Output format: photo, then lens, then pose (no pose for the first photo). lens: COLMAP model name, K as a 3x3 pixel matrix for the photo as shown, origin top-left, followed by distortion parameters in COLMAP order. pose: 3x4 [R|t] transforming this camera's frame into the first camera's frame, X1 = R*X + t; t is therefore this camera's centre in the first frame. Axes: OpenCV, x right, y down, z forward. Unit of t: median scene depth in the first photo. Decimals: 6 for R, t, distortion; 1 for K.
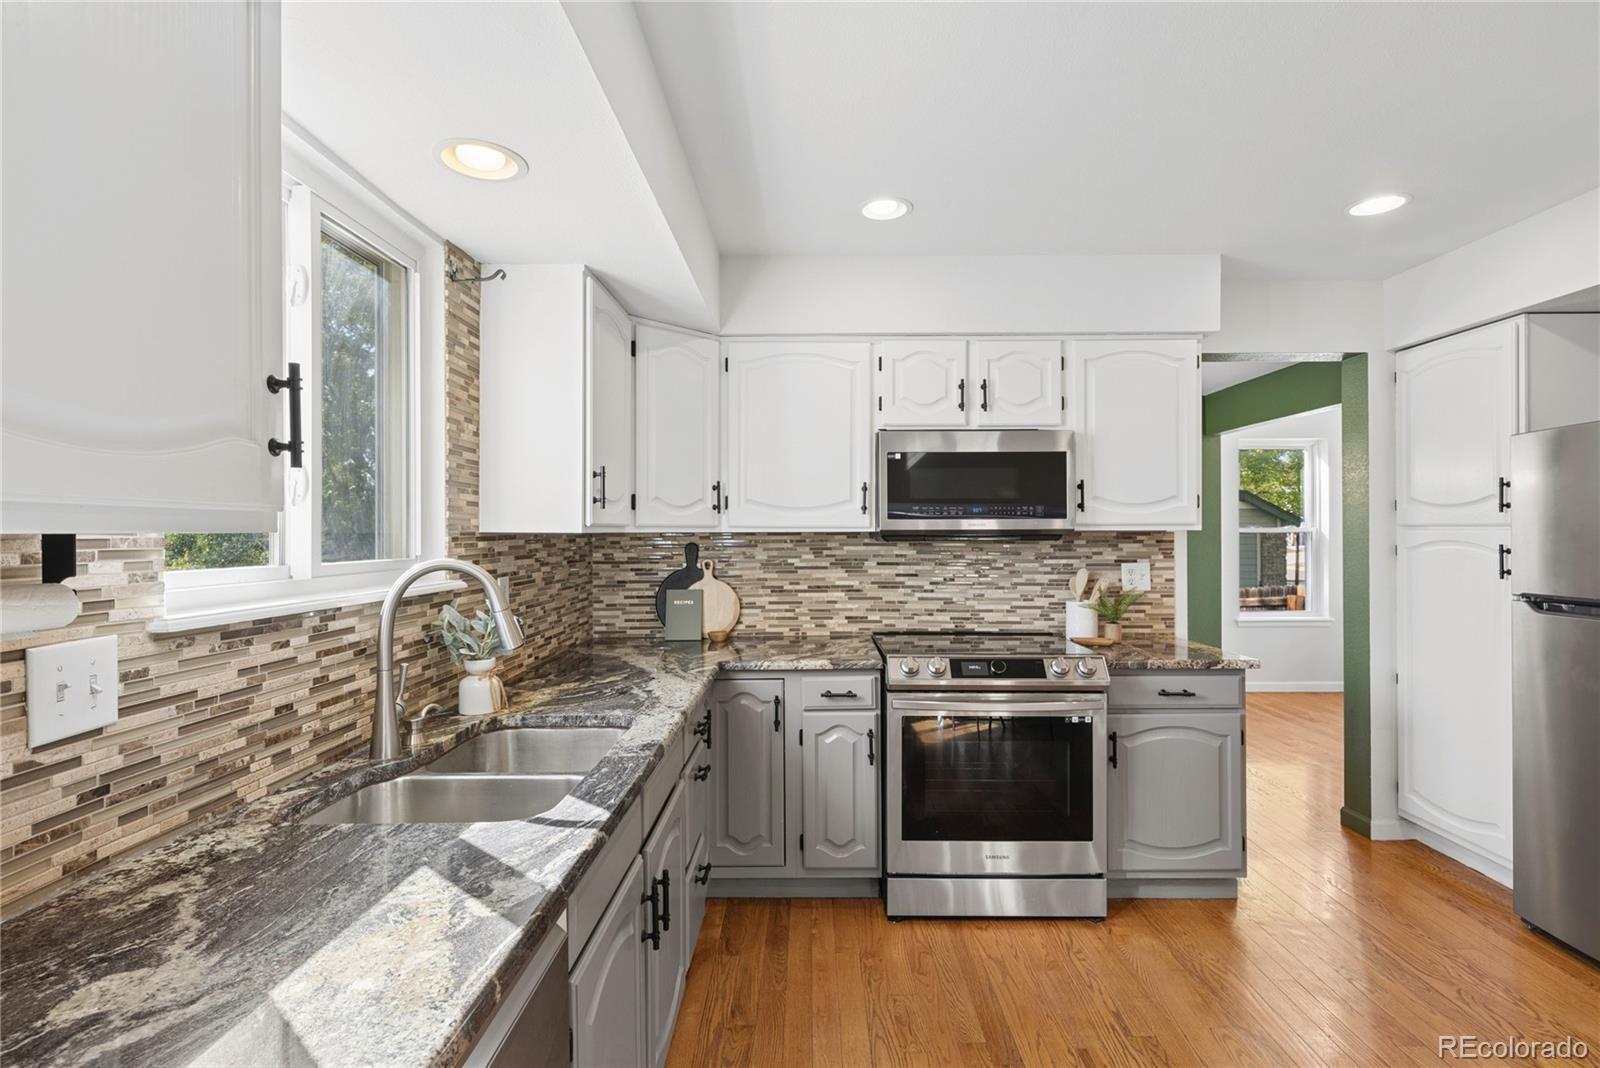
lens RADIAL K [[769.6, 0, 811.5], [0, 769.6, 530.8], [0, 0, 1]] dist [0.001832, -0.000799]
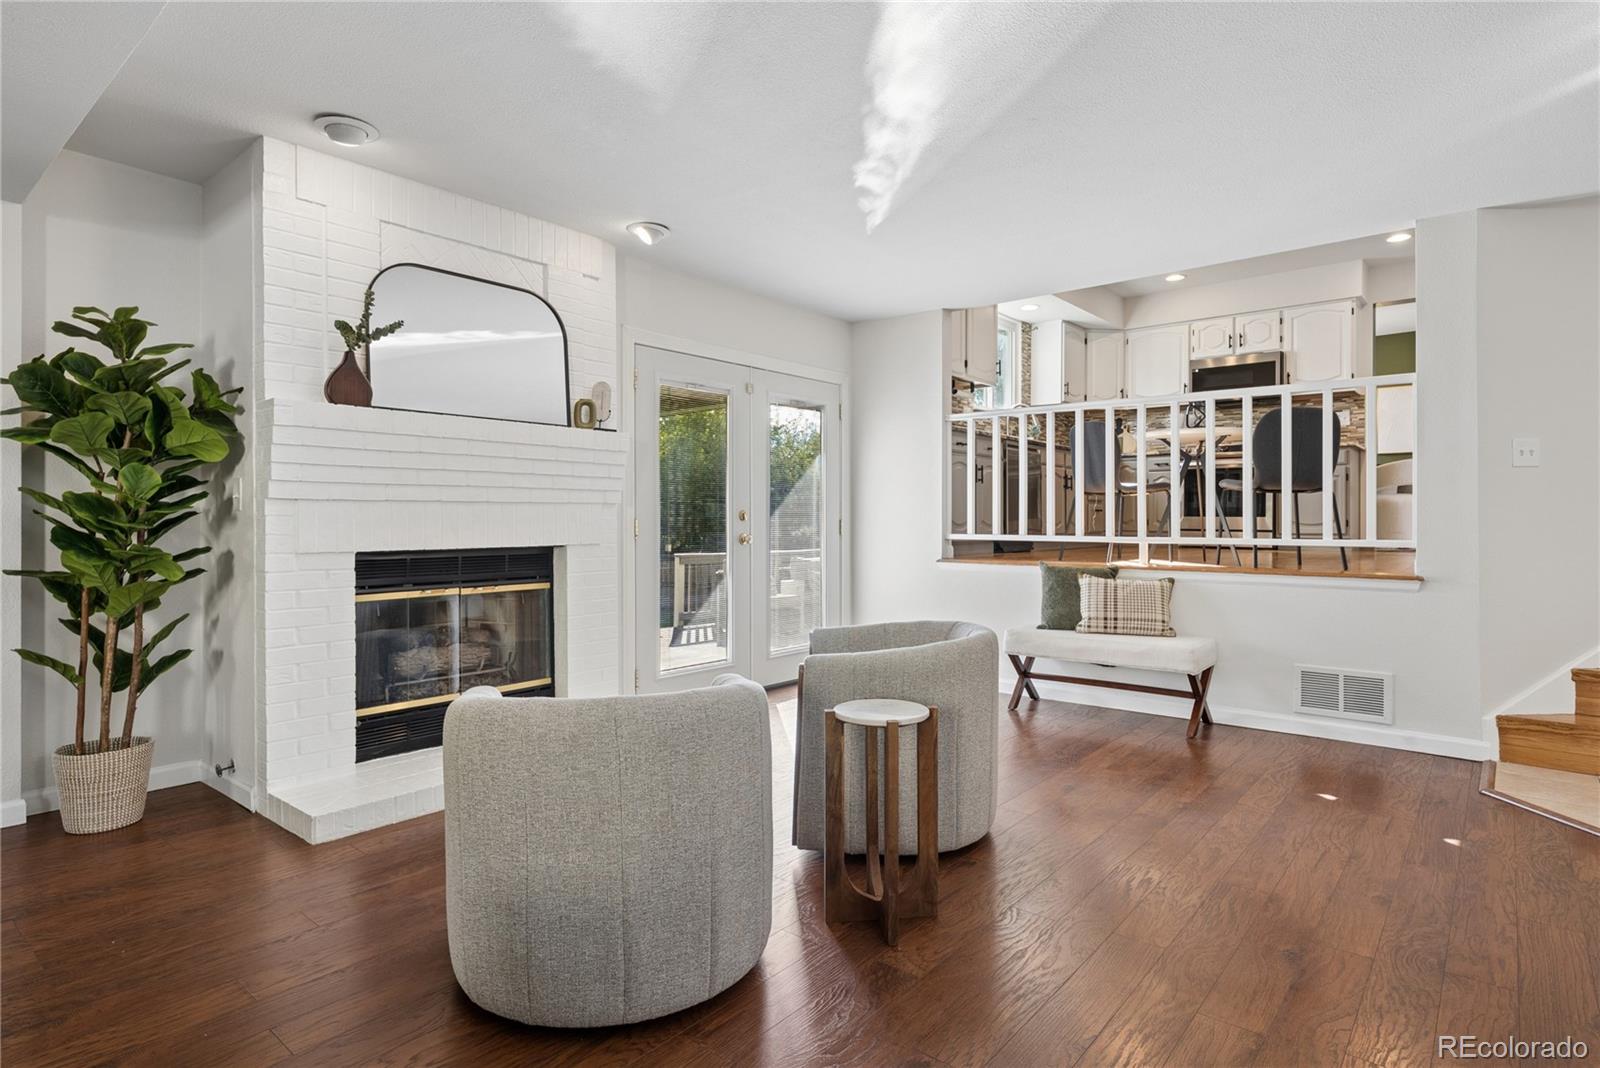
lens RADIAL K [[875.8, 0, 798.4], [0, 875.8, 526.2], [0, 0, 1]] dist [0.004210, -0.001000]
pose [[0.766377, 0.004946, -0.642372, 0.920438], [-0.002138, 0.999984, 0.005148, 0.377679], [0.642388, -0.002572, 0.766375, -1.902365]]
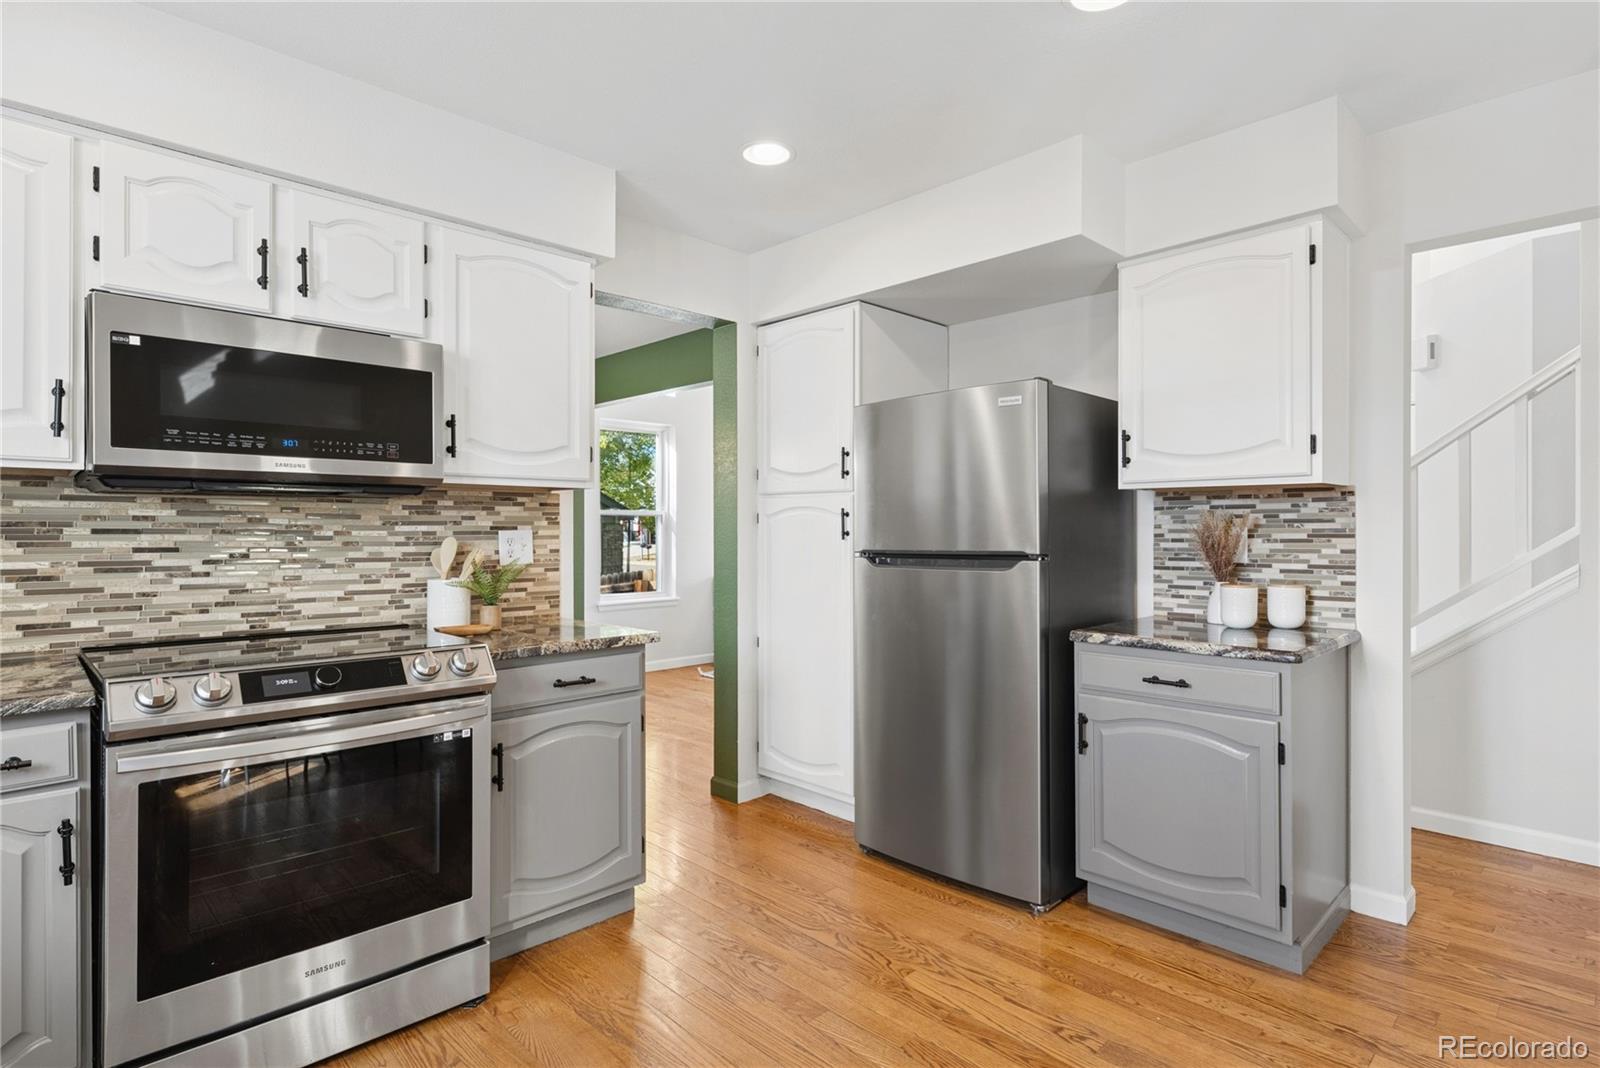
lens RADIAL K [[818.9, 0, 807.2], [0, 818.9, 528.5], [0, 0, 1]] dist [0.004863, -0.002749]
pose [[0.710325, 0.002449, 0.703869, 0.036722], [-0.003181, 0.999995, -0.000268, 0.044835], [-0.703866, -0.002048, 0.710330, 0.196411]]
